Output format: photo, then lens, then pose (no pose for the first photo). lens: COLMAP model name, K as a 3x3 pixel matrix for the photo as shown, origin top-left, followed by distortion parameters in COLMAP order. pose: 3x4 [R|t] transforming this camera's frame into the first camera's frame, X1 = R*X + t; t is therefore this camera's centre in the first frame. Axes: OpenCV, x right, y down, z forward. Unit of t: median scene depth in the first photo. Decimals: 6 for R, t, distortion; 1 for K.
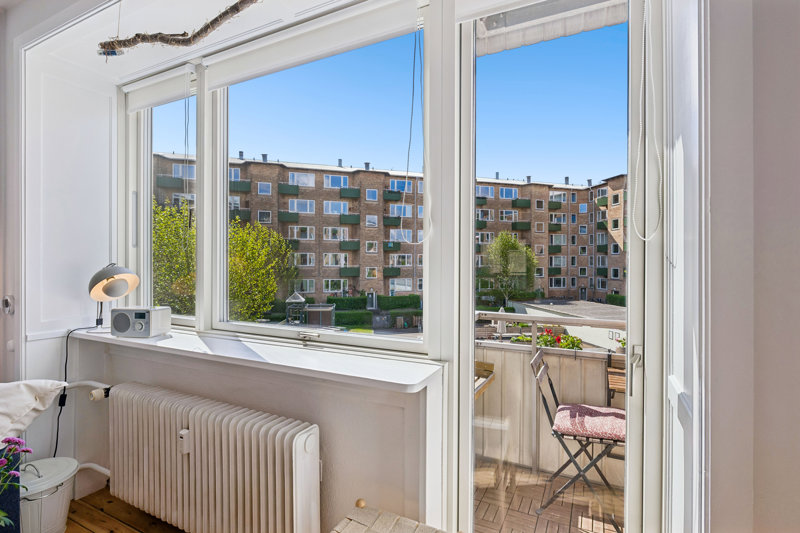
lens RADIAL K [[393.1, 0, 400.3], [0, 393.1, 261.6], [0, 0, 1]] dist [-0.001252, -0.000191]
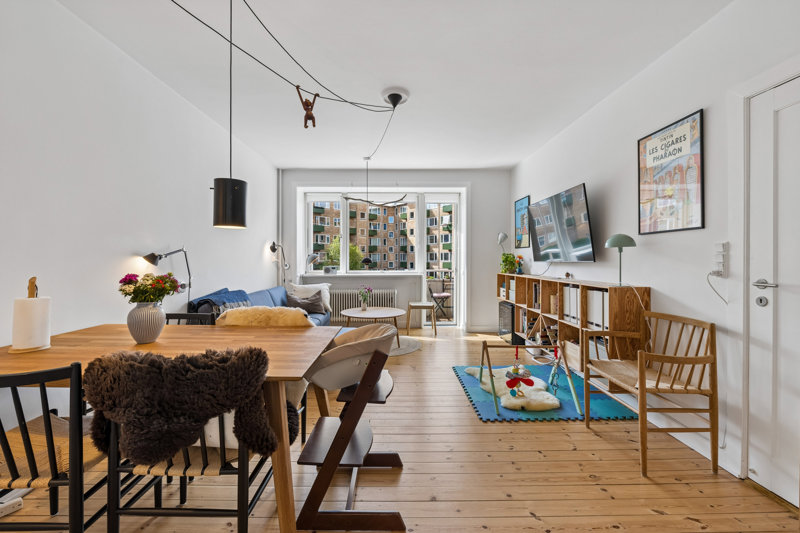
lens RADIAL K [[326.9, 0, 400.4], [0, 326.9, 260.7], [0, 0, 1]] dist [0.000317, 0.000000]
pose [[0.887587, -0.004998, 0.460612, -0.055820], [0.001515, 0.999967, 0.007930, 0.002055], [-0.460637, -0.006340, 0.887566, -0.069640]]
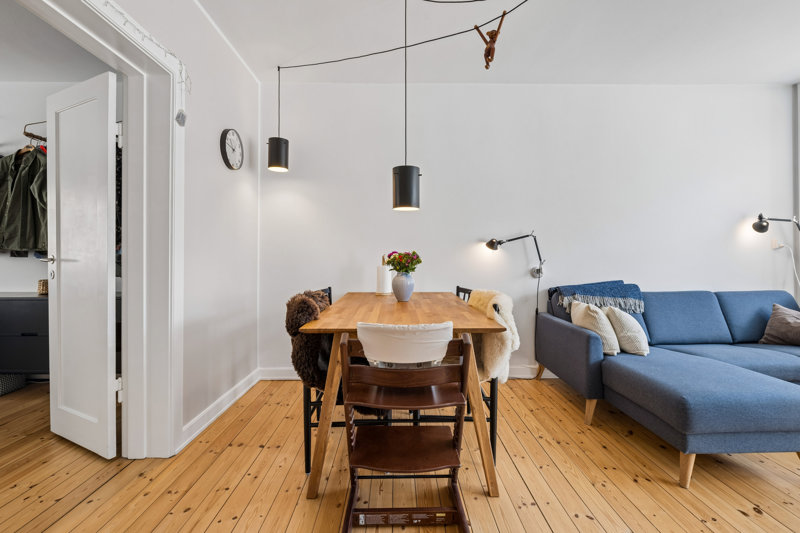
lens RADIAL K [[348.3, 0, 401.7], [0, 348.3, 257.6], [0, 0, 1]] dist [-0.002464, -0.000332]
pose [[0.465152, -0.009407, -0.885181, -0.021316], [0.006275, 0.999953, -0.007330, 0.004726], [0.885209, -0.002145, 0.465189, -0.051768]]
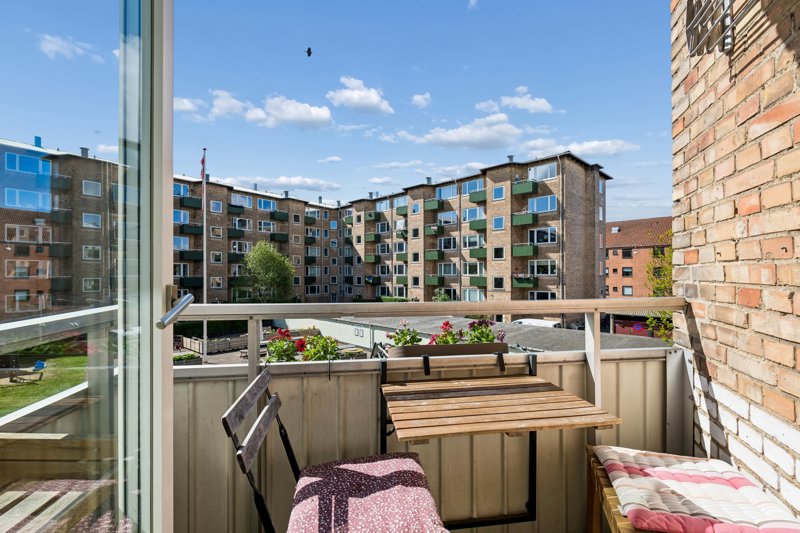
lens RADIAL K [[363.4, 0, 400.3], [0, 363.4, 272.6], [0, 0, 1]] dist [0.001622, 0.000059]
pose [[0.815950, -0.003867, 0.578109, 0.009778], [0.004053, 0.999991, 0.000969, 0.004217], [-0.578108, 0.001552, 0.815959, 0.022137]]
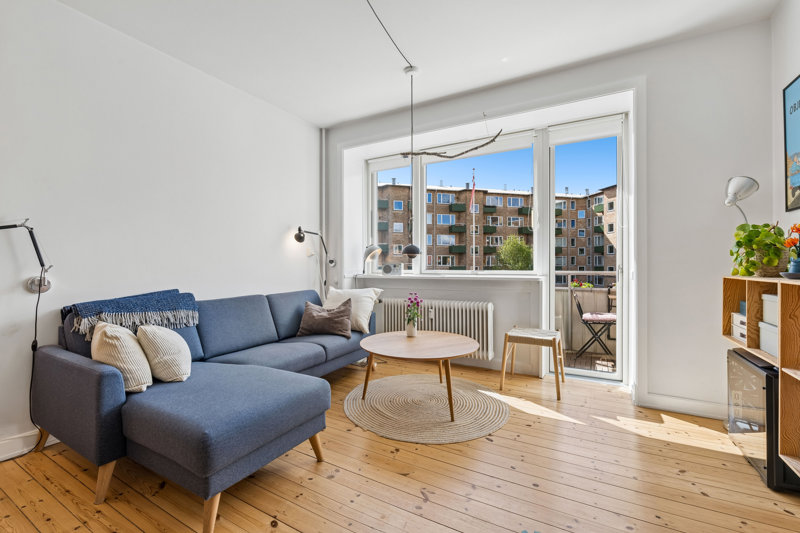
lens RADIAL K [[347.4, 0, 397.2], [0, 347.4, 264.1], [0, 0, 1]] dist [-0.001171, -0.000184]
pose [[0.998699, -0.005678, -0.050684, -0.021846], [0.005742, 0.999983, 0.001127, 0.004883], [0.050677, -0.001417, 0.998714, -0.039690]]
